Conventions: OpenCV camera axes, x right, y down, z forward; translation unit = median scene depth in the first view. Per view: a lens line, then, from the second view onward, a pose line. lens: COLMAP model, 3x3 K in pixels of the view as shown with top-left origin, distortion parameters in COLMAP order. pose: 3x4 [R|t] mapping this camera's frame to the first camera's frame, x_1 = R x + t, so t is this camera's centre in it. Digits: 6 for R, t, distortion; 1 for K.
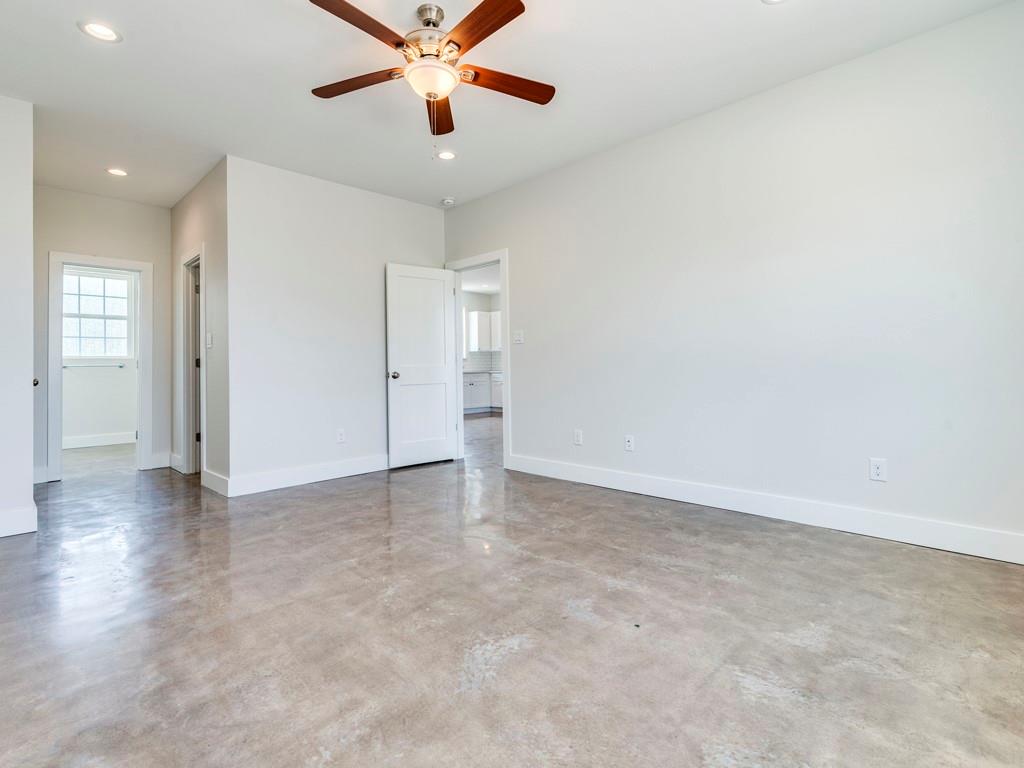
lens RADIAL K [[503.9, 0, 516.3], [0, 503.9, 373.8], [0, 0, 1]] dist [0.002074, -0.000103]
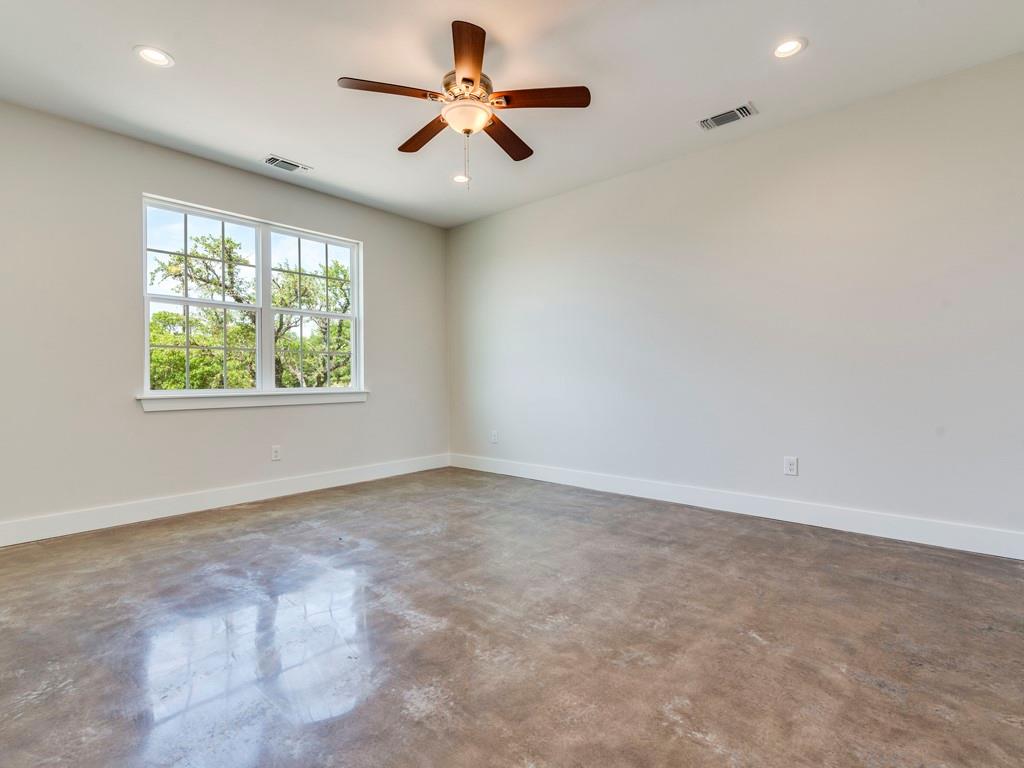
lens RADIAL K [[503.9, 0, 516.3], [0, 503.9, 373.8], [0, 0, 1]] dist [0.002074, -0.000103]
pose [[-0.998520, 0.022256, -0.049626, -0.224680], [0.021991, 0.999741, 0.005877, -0.030449], [0.049743, 0.004777, -0.998751, 2.279364]]
